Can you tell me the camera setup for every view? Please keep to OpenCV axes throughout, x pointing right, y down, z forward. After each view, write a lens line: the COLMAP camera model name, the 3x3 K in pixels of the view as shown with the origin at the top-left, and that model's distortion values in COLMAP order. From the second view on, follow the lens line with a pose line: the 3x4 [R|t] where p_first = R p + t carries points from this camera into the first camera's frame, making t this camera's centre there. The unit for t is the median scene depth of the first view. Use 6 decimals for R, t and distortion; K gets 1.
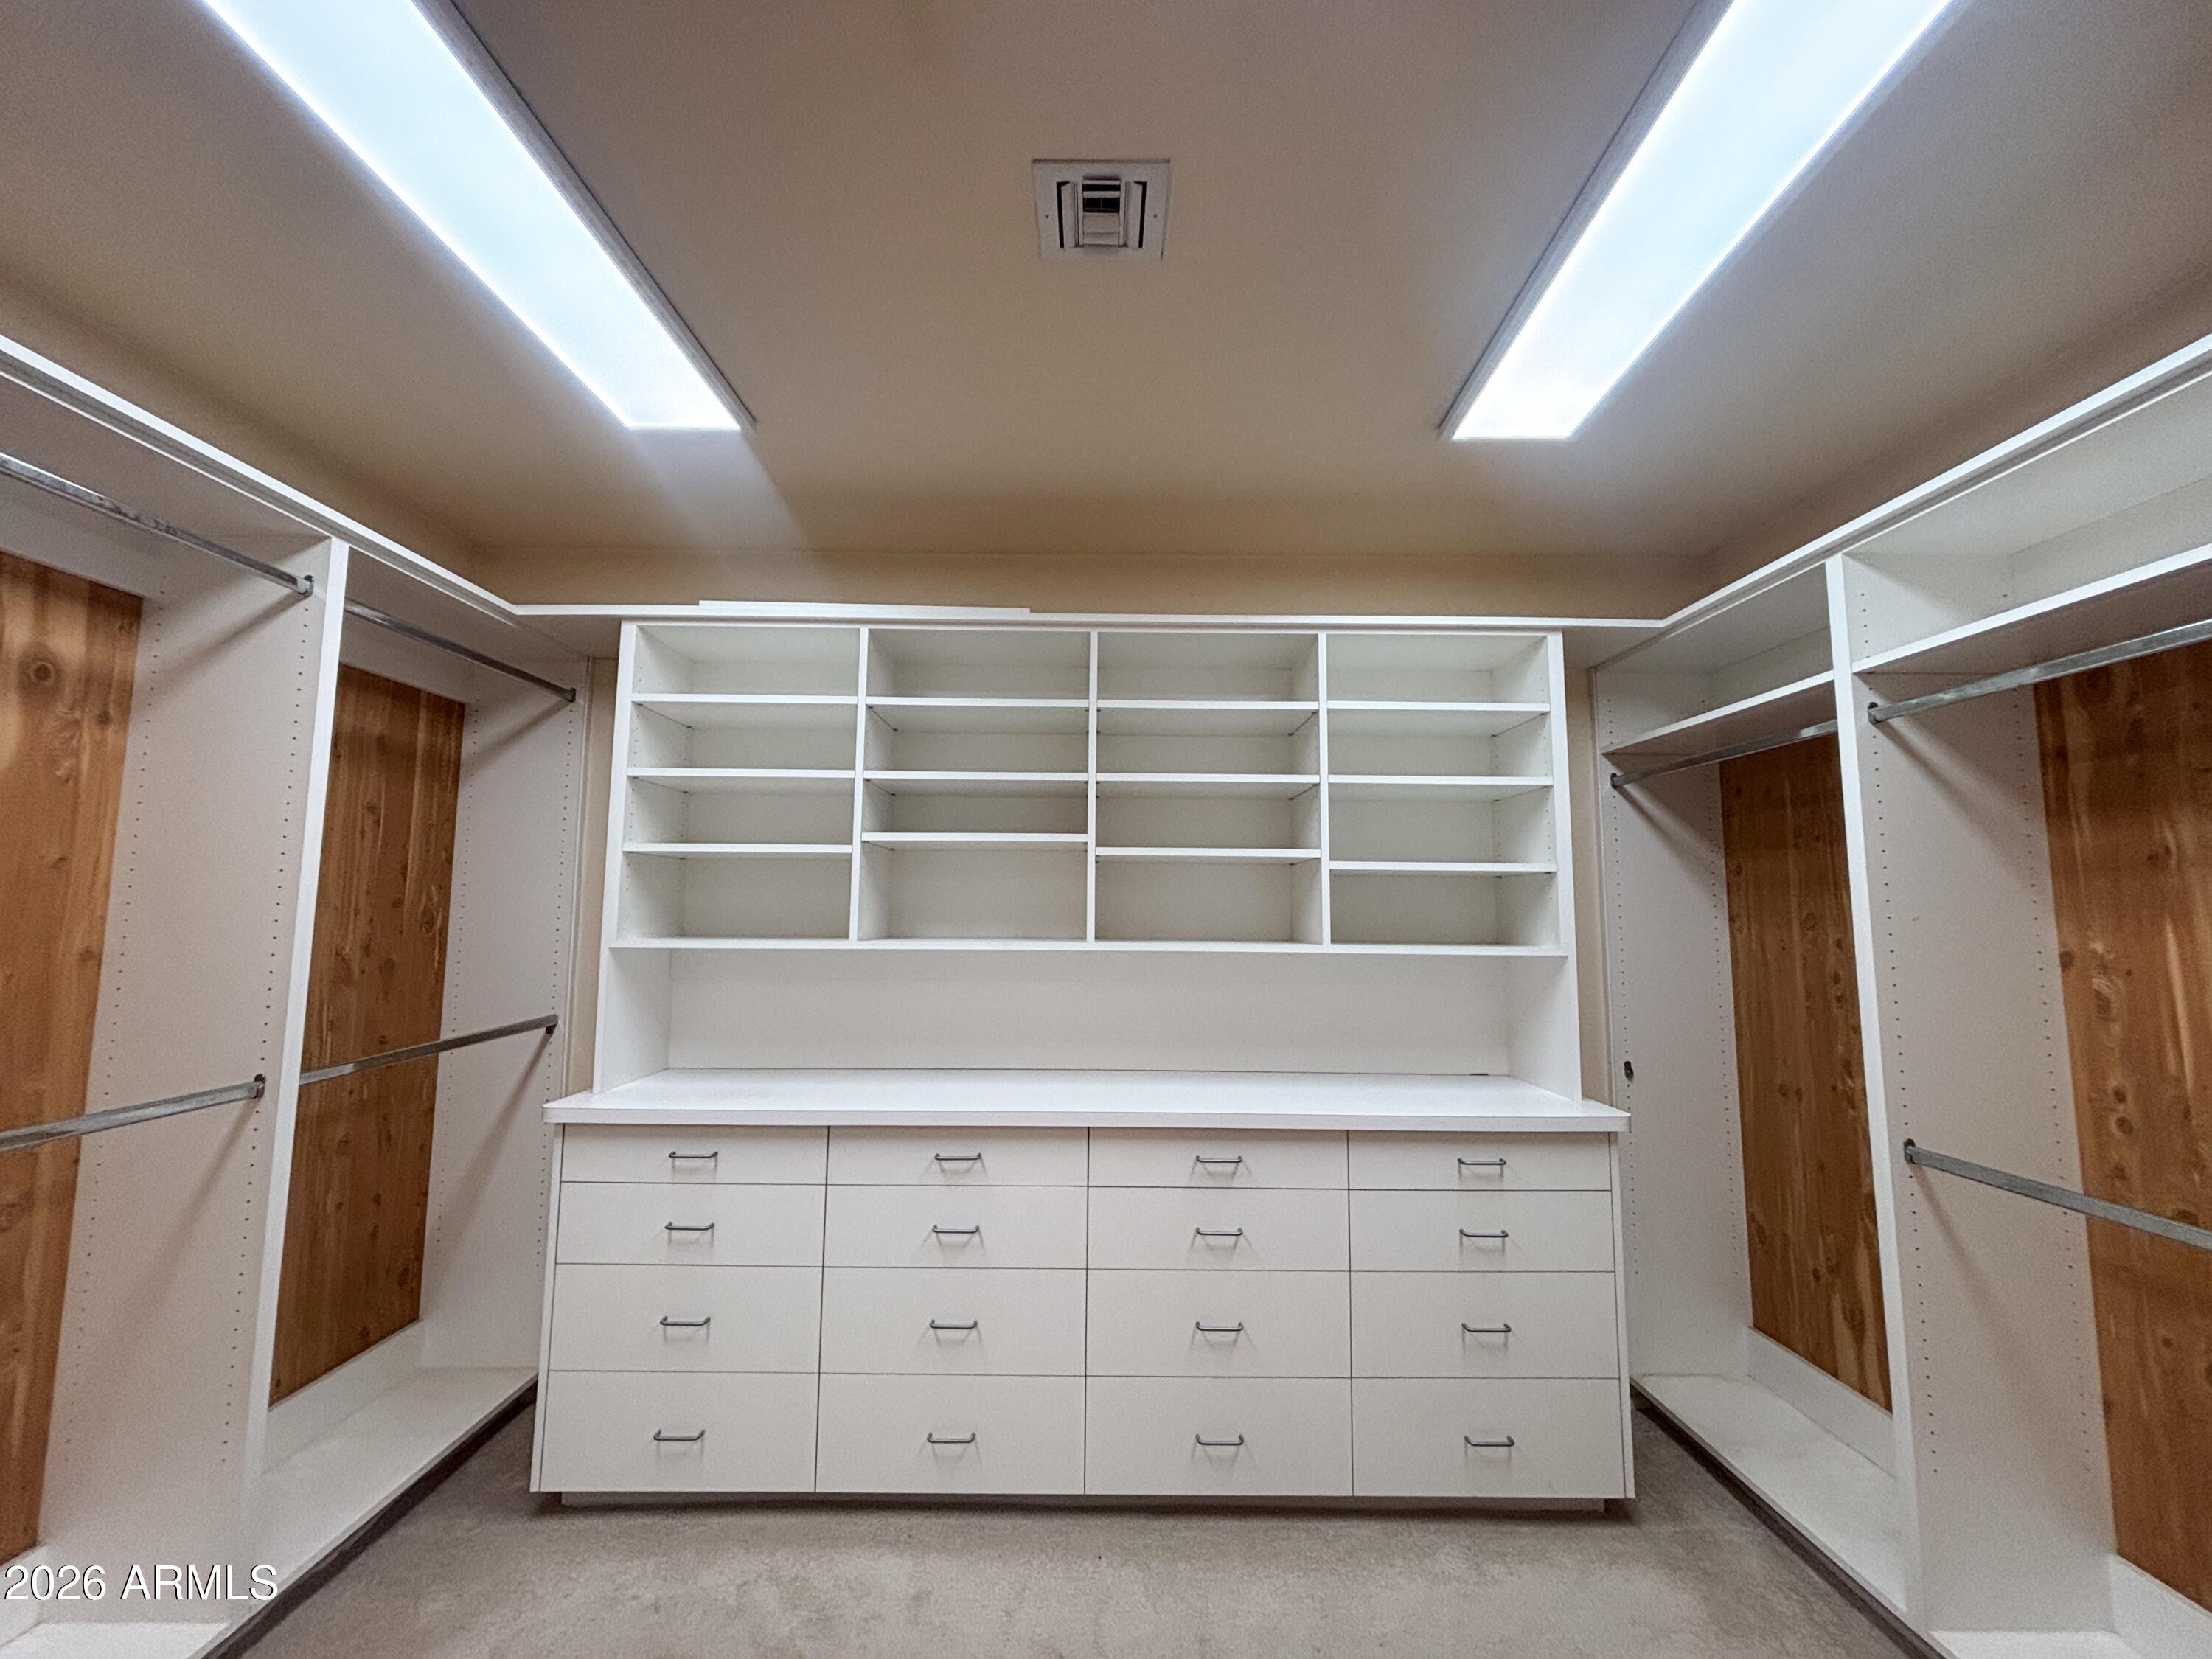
lens RADIAL K [[898.7, 0, 1103.9], [0, 898.7, 826.7], [0, 0, 1]] dist [0.001324, -0.000657]
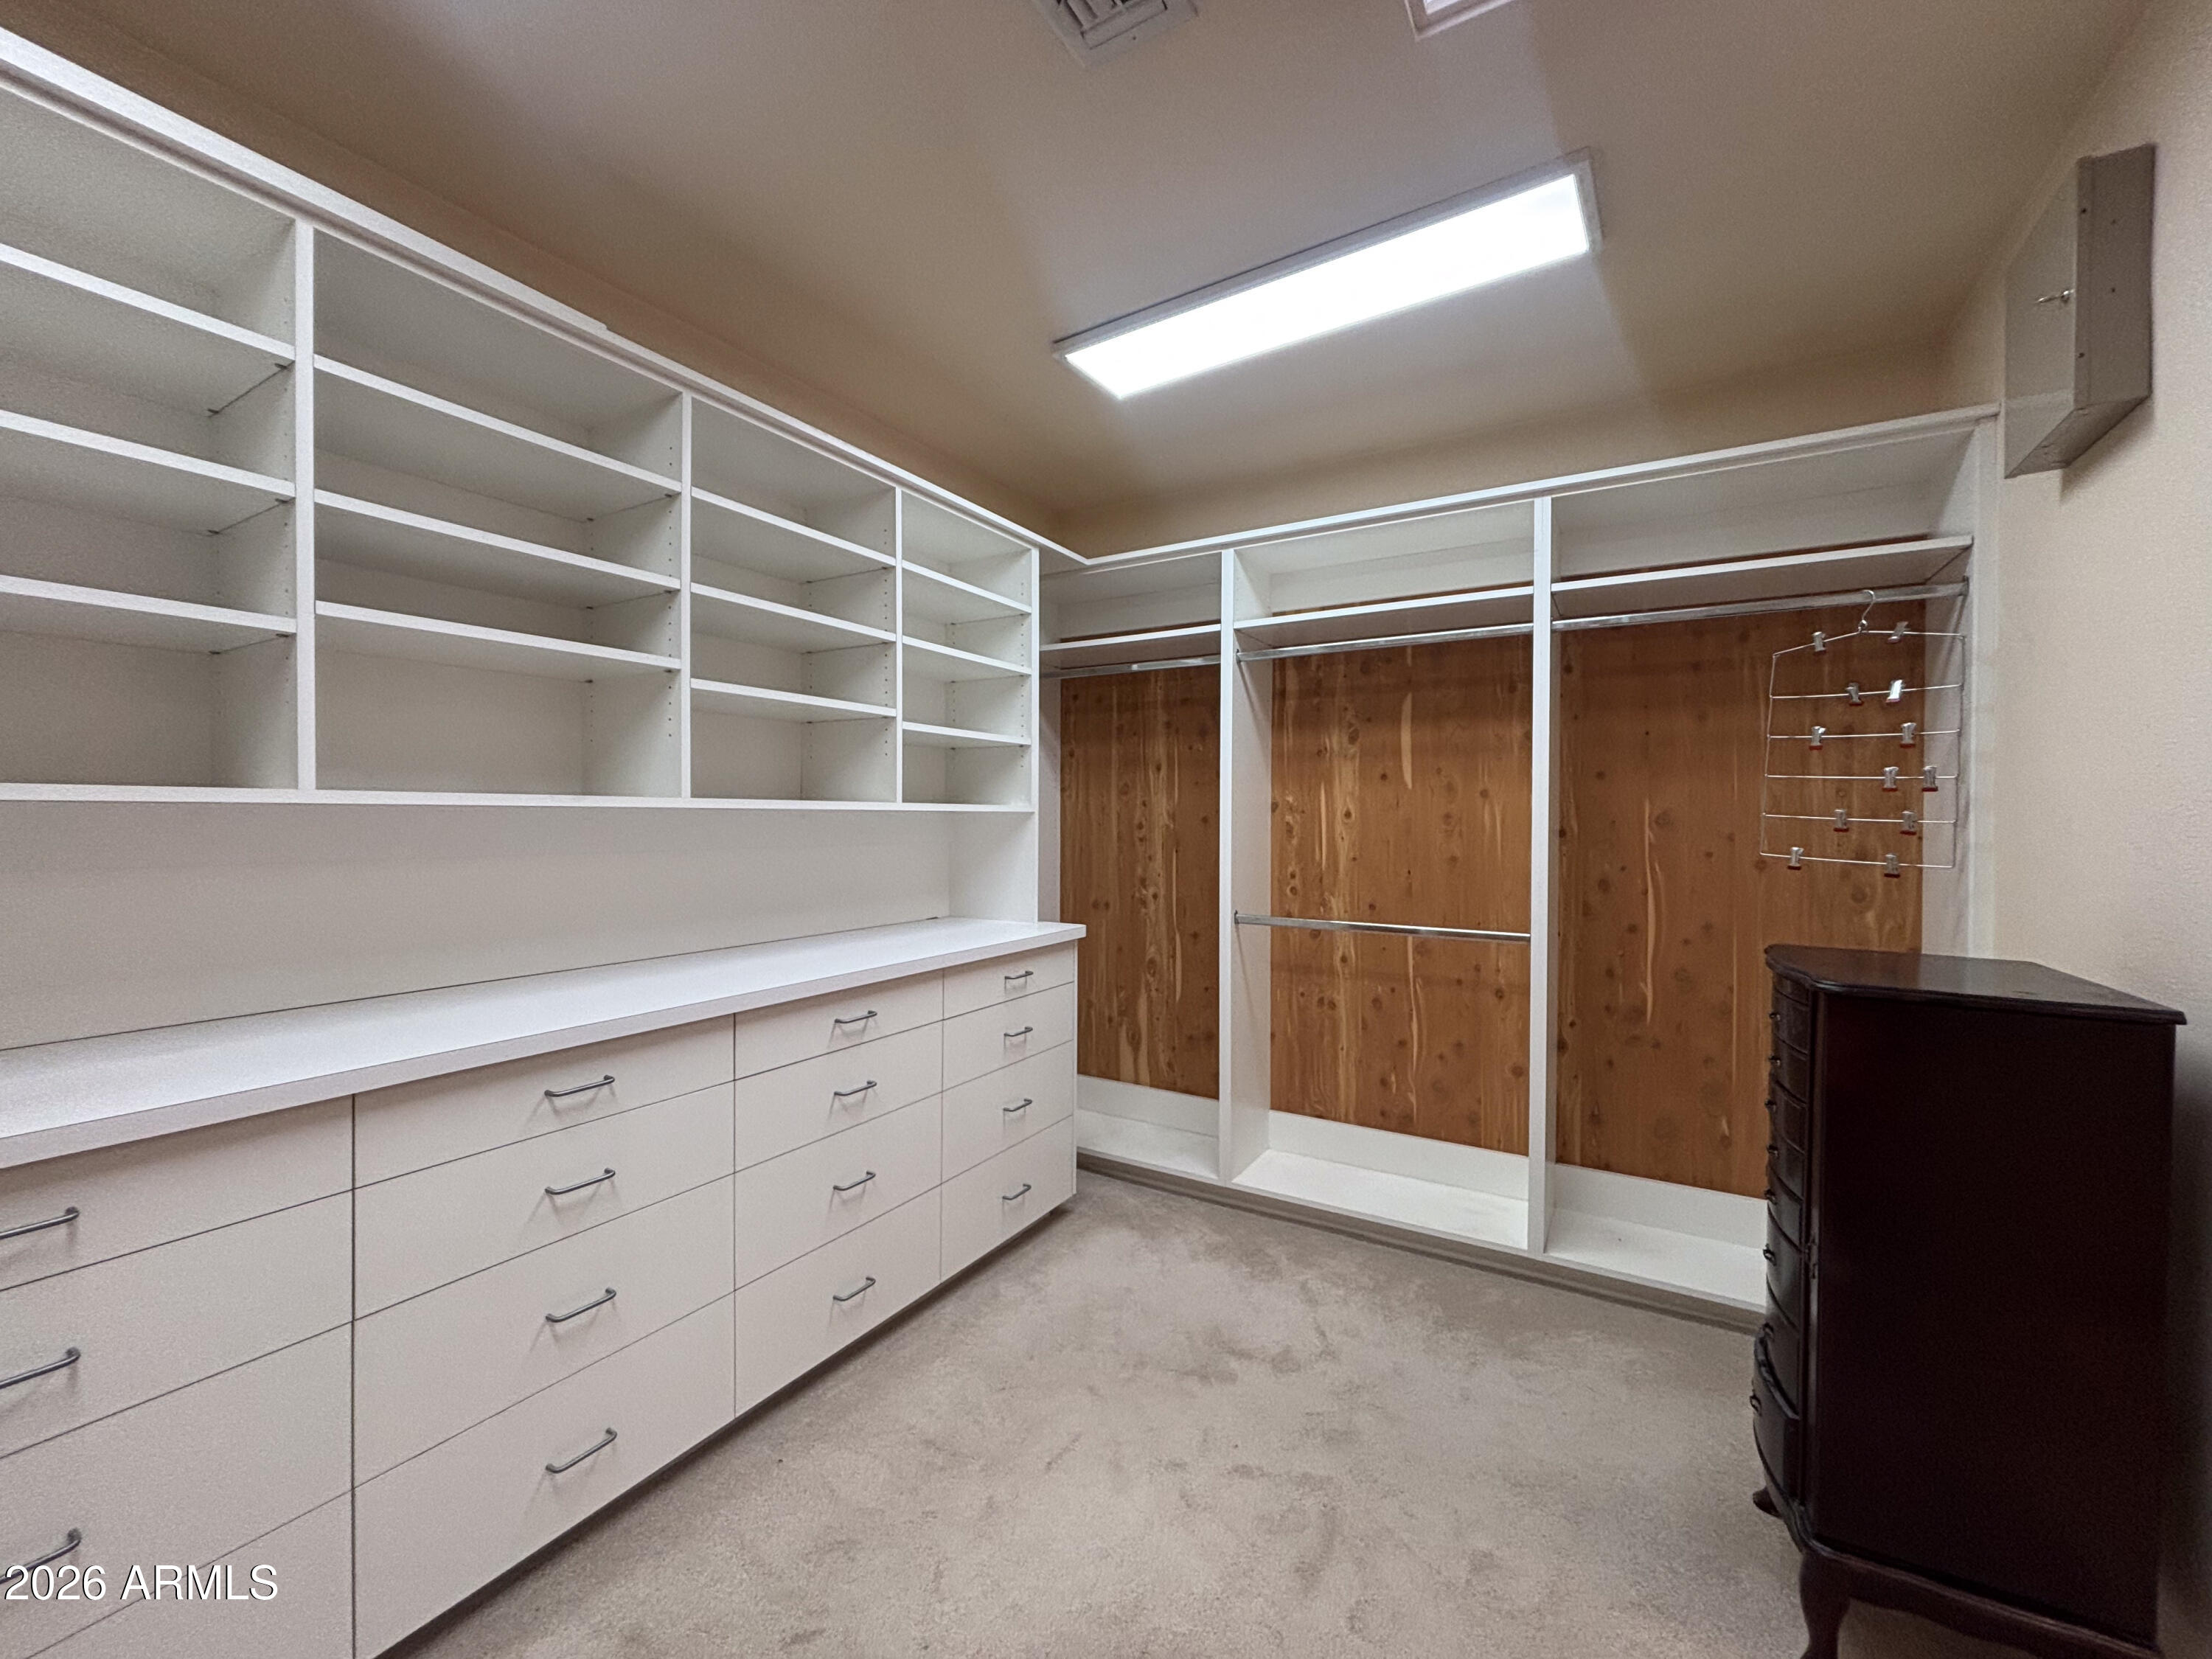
lens RADIAL K [[893.8, 0, 1113.9], [0, 893.8, 823.4], [0, 0, 1]] dist [0.008911, -0.000525]
pose [[0.514405, -0.013751, 0.857437, -0.563217], [-0.082344, 0.994459, 0.065349, 0.076762], [-0.853585, -0.104220, 0.510422, 0.294039]]
